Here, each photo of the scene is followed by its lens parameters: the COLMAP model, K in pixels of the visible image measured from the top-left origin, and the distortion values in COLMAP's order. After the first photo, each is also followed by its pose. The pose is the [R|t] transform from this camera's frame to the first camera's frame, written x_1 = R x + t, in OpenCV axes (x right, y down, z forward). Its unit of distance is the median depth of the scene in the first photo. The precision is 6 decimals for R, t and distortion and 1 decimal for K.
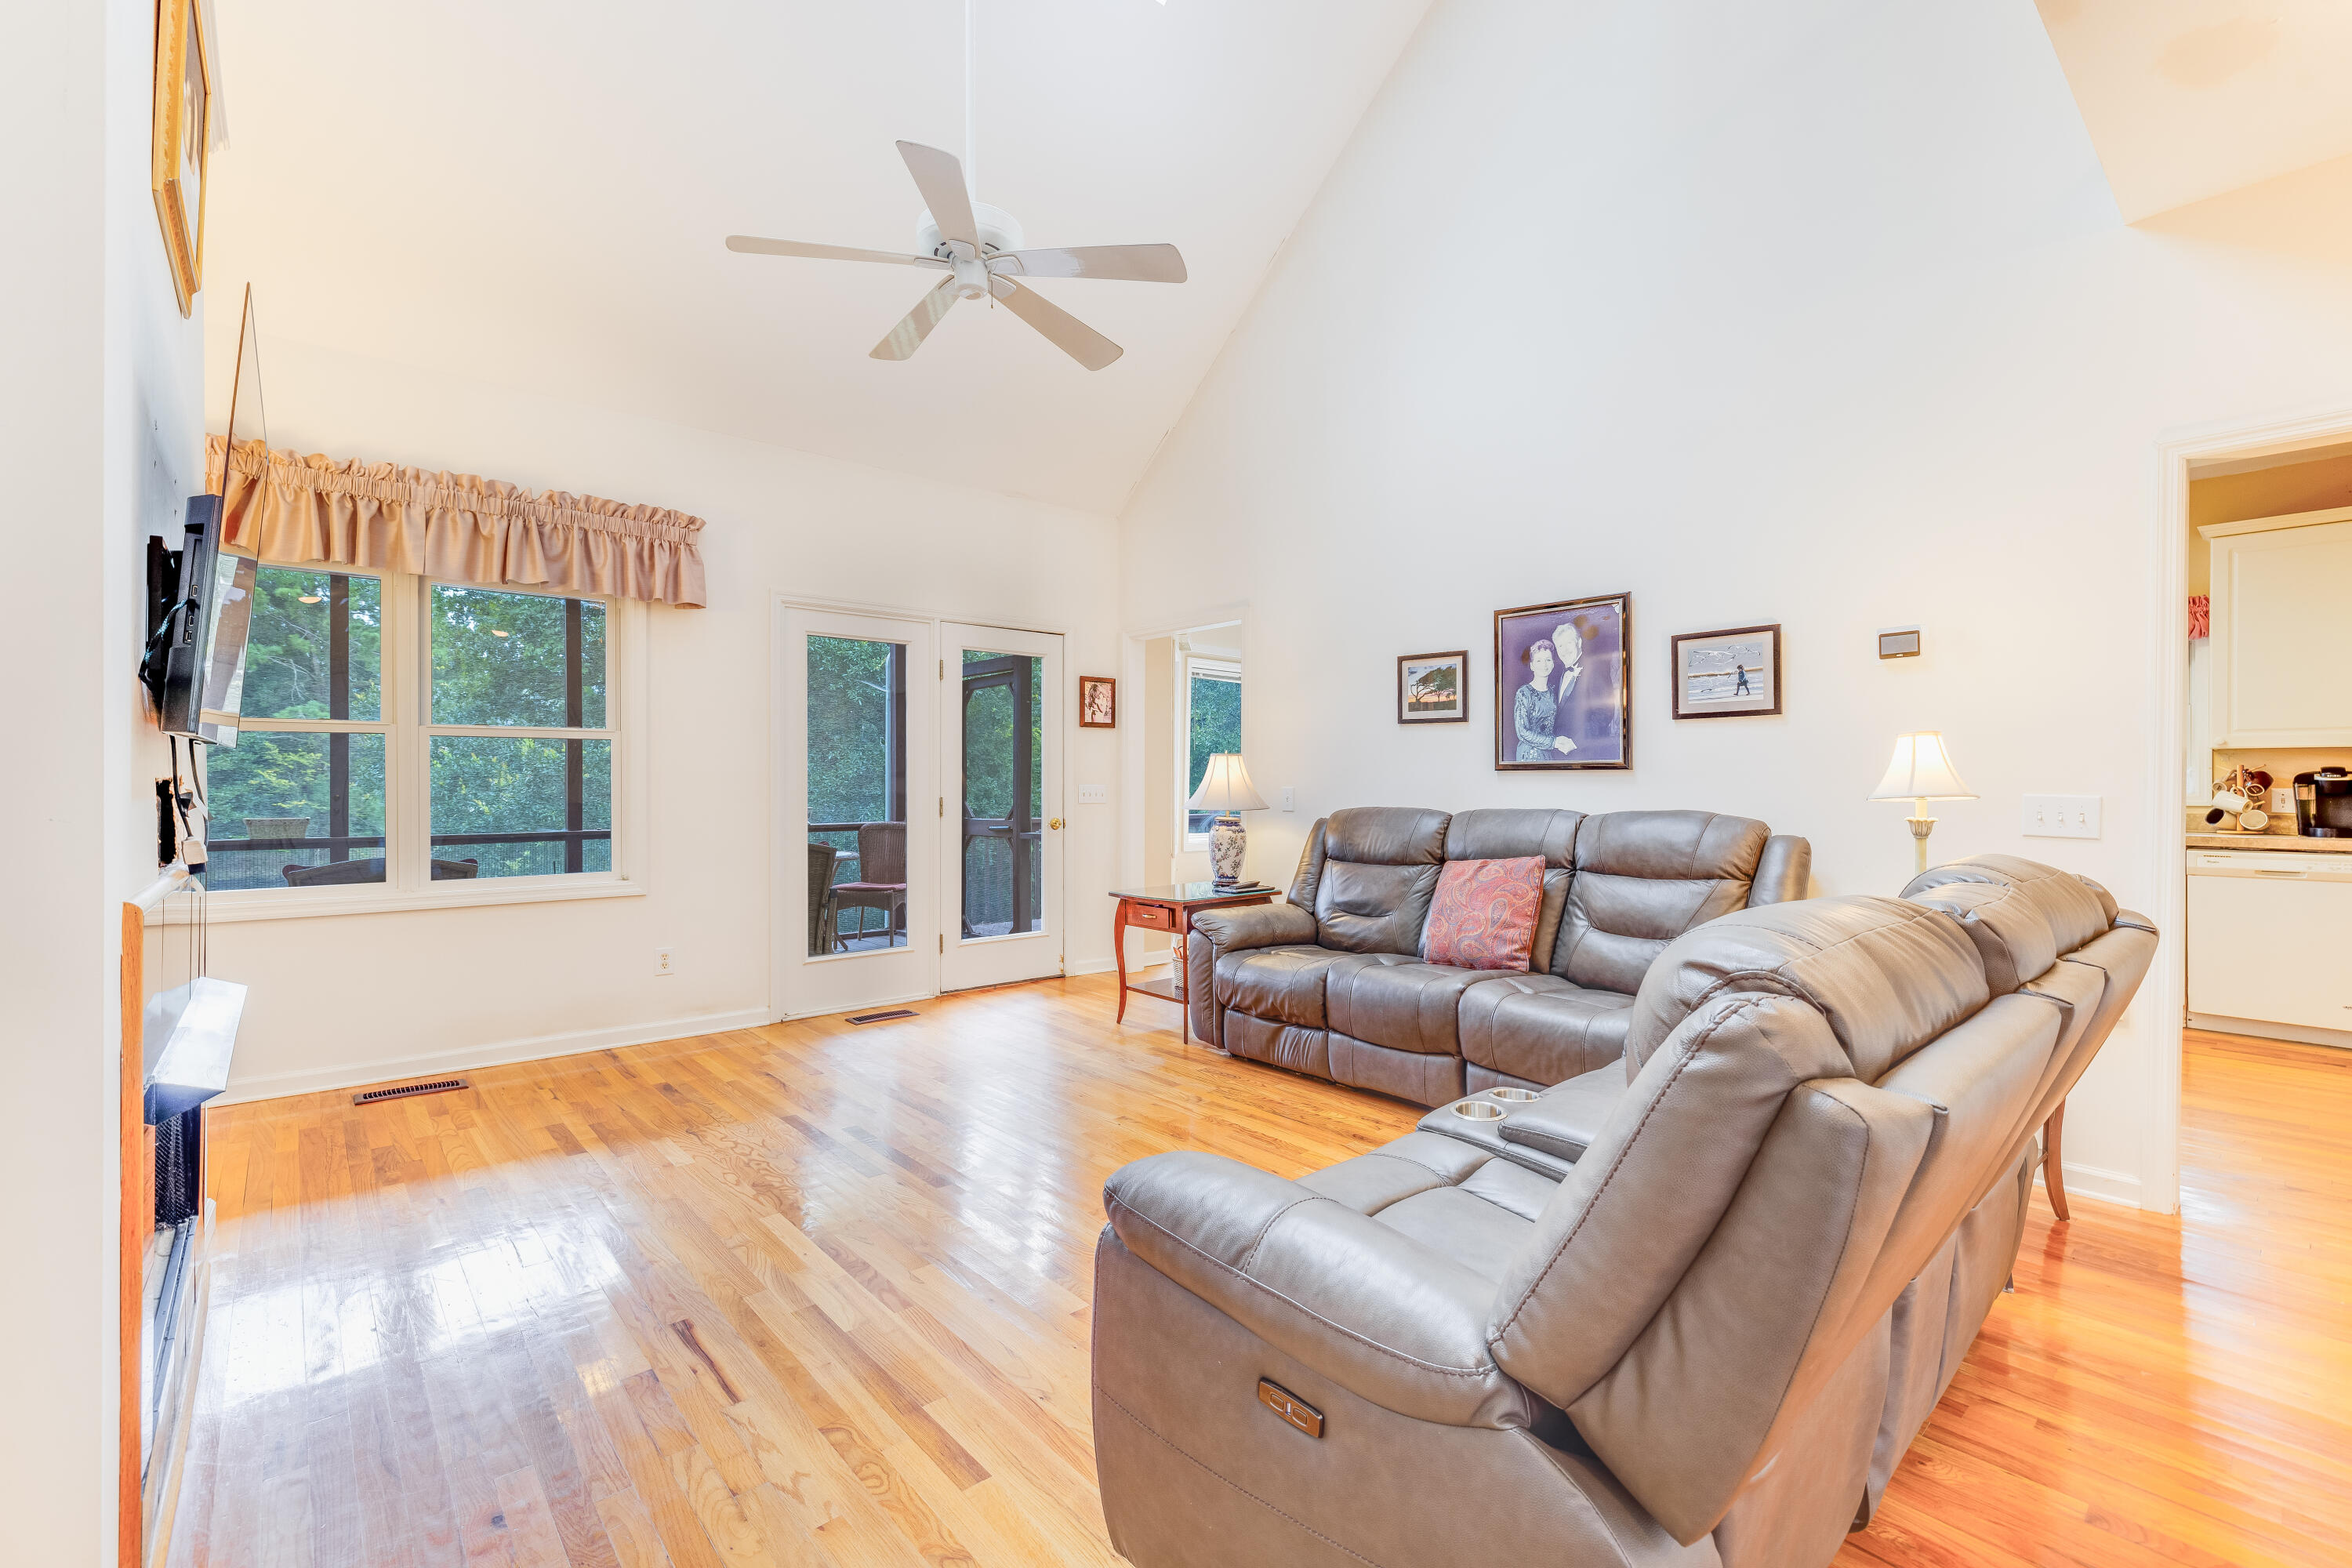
lens RADIAL K [[1010.3, 0, 1179.6], [0, 1010.3, 776.9], [0, 0, 1]] dist [0.000366, 0.000993]
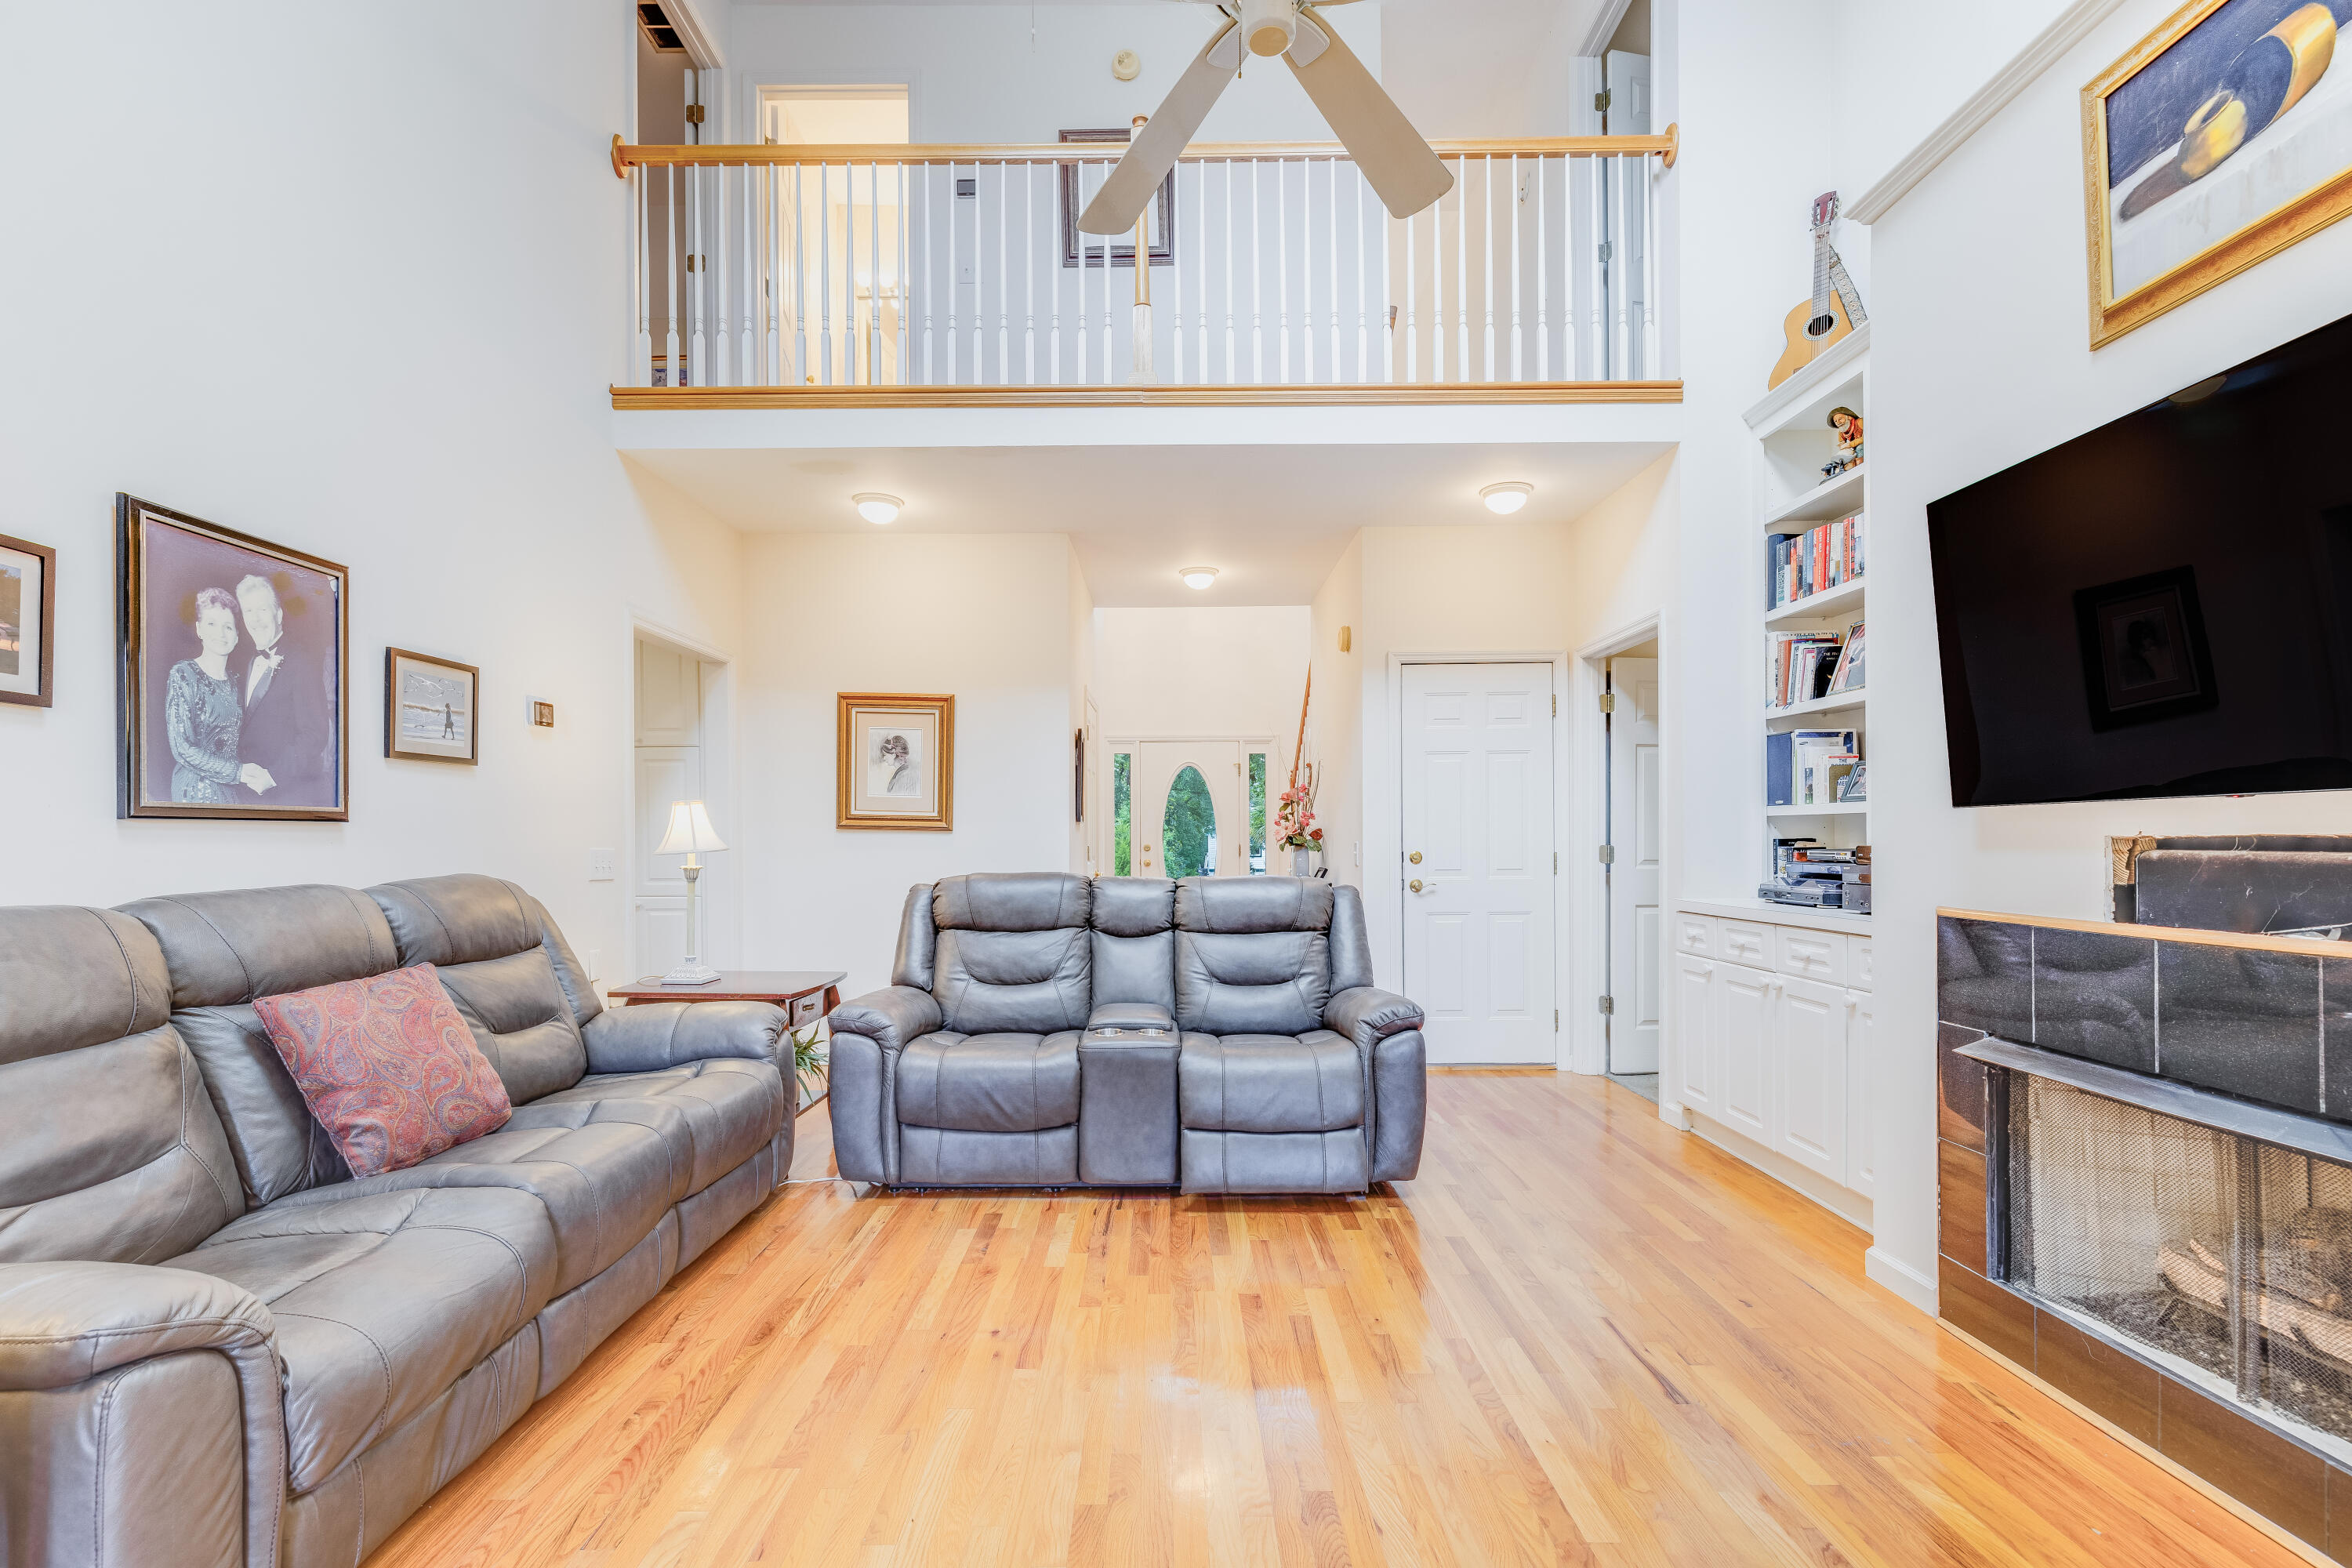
lens RADIAL K [[1010.3, 0, 1140.2], [0, 1010.3, 838.6], [0, 0, 1]] dist [0.000366, 0.000993]
pose [[-0.727321, -0.001542, 0.686295, -0.405945], [-0.002557, 0.999997, -0.000463, 0.002775], [-0.686292, -0.002092, -0.727323, 1.070594]]
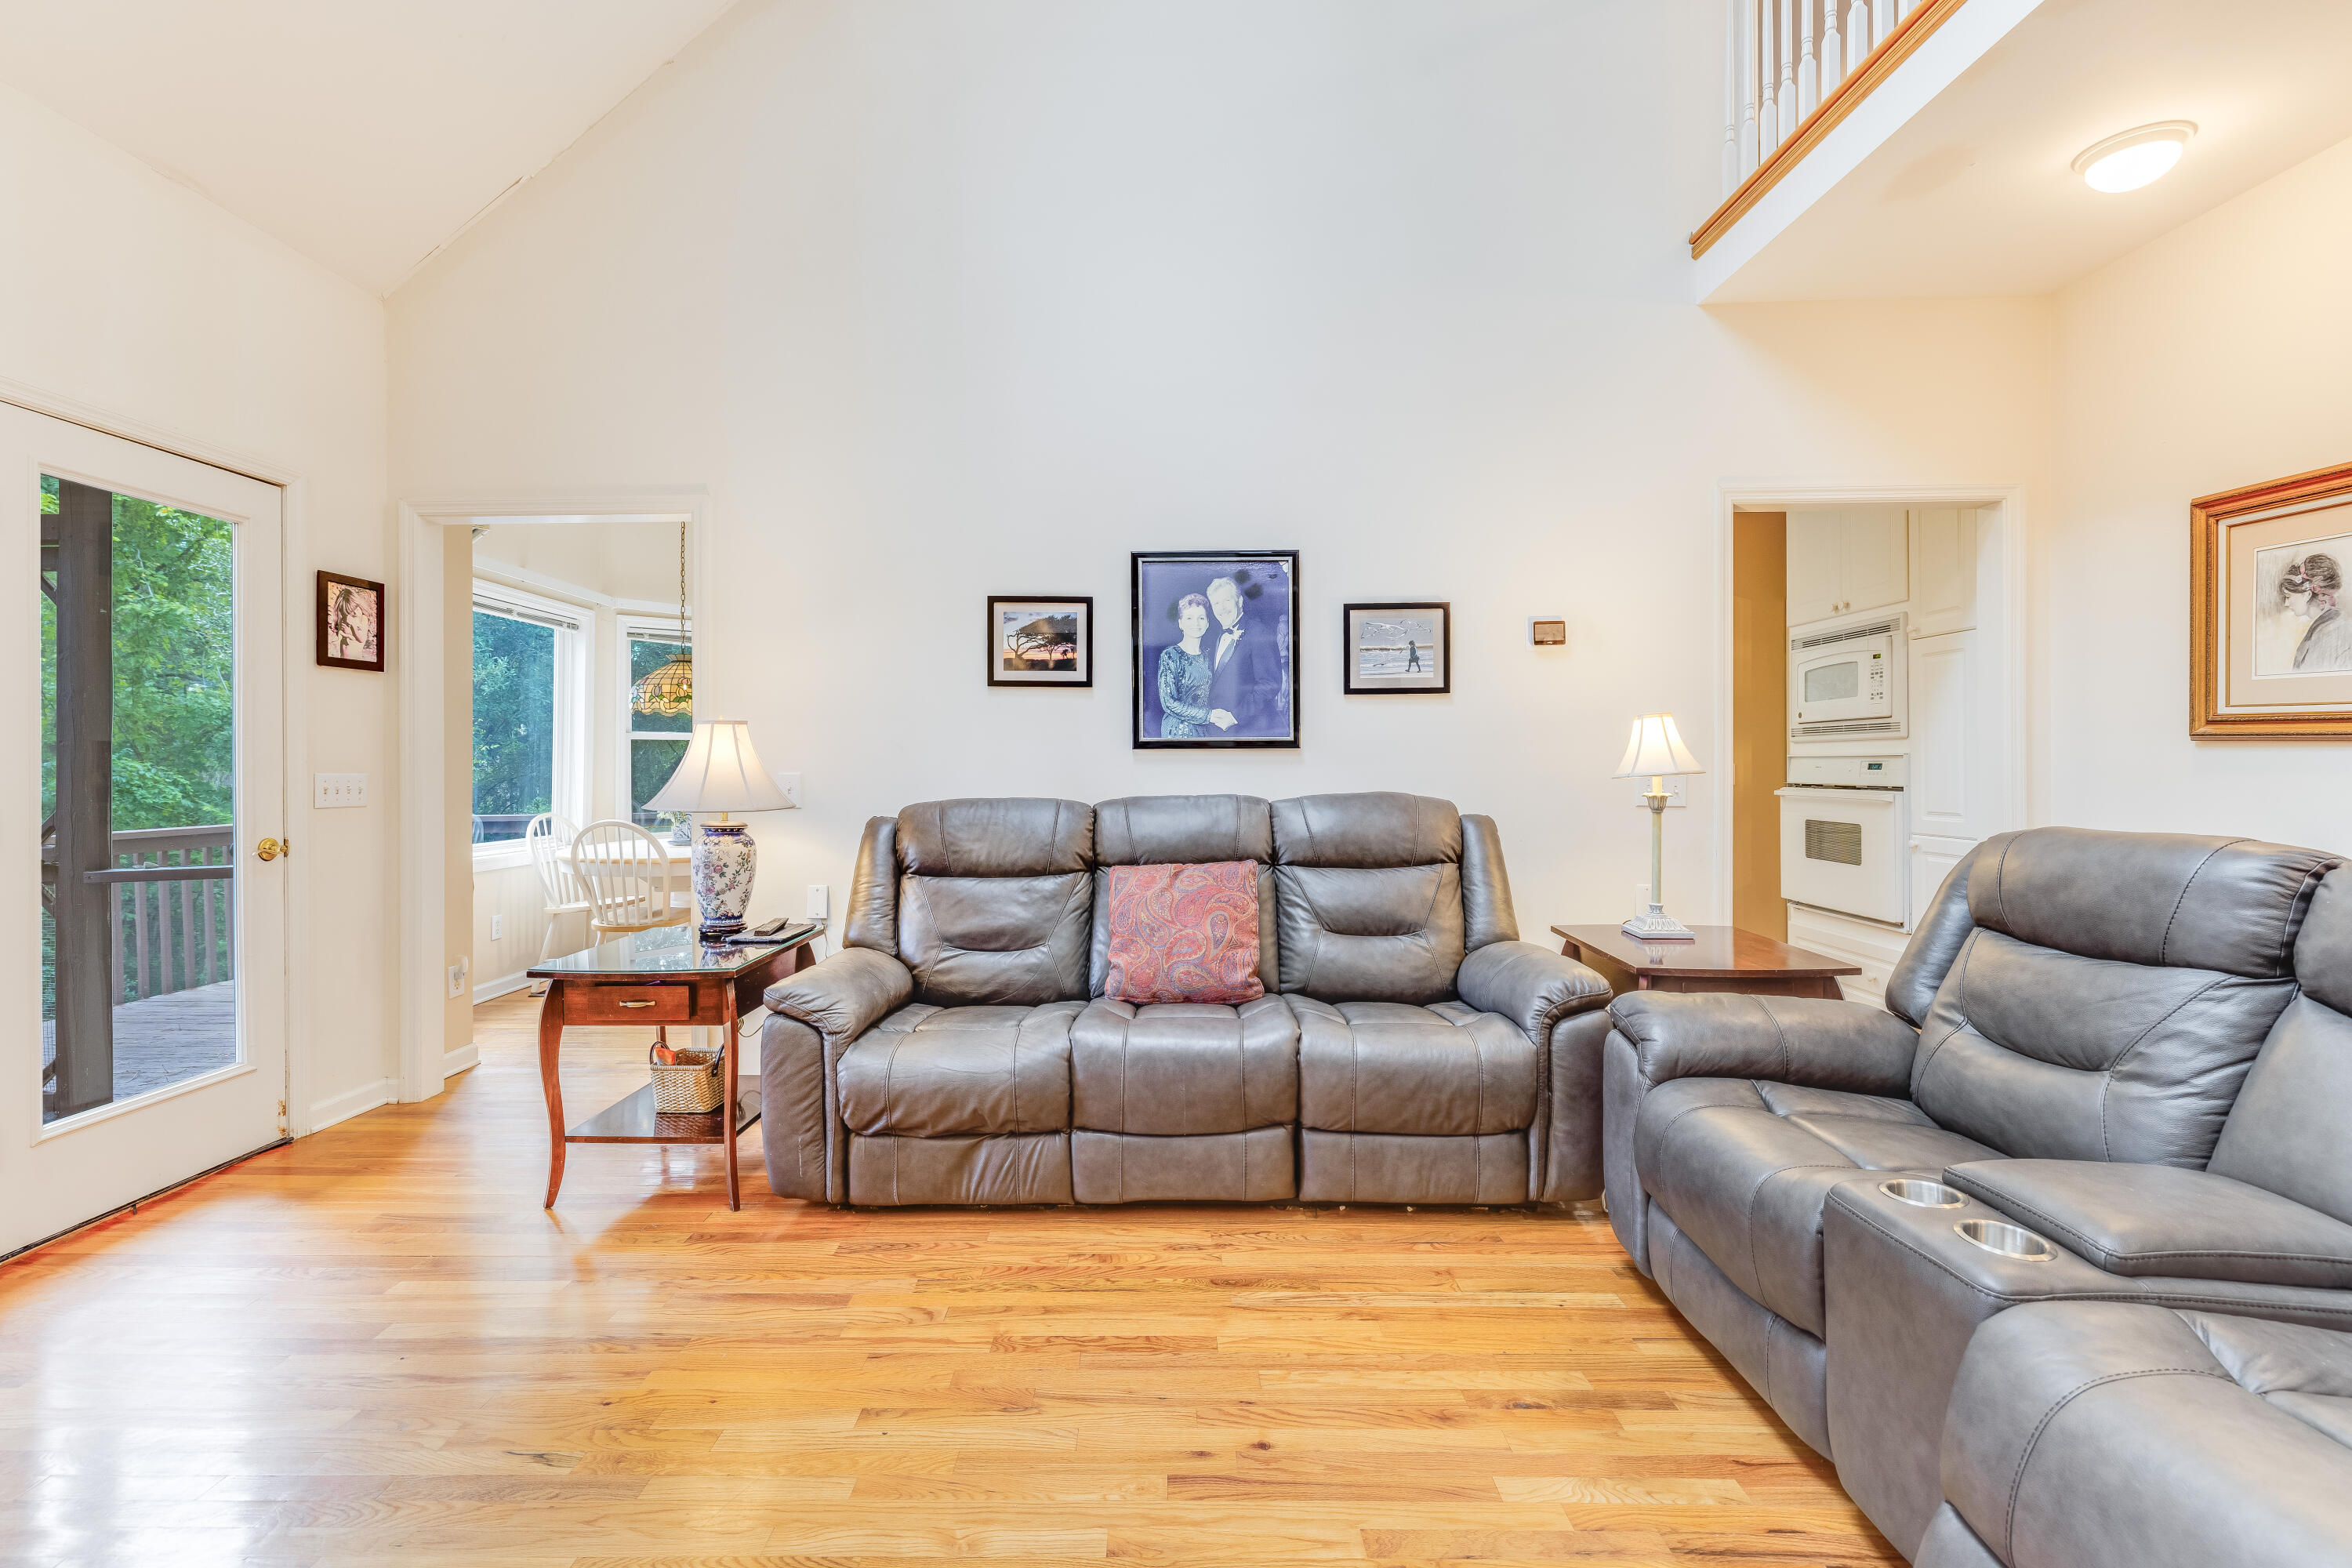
lens RADIAL K [[1010.3, 0, 1164.9], [0, 1010.3, 765.8], [0, 0, 1]] dist [0.000366, 0.000993]
pose [[0.674689, -0.006644, 0.738072, -0.281766], [0.002479, 0.999974, 0.006735, 0.001899], [-0.738098, -0.002714, 0.674688, 0.456543]]
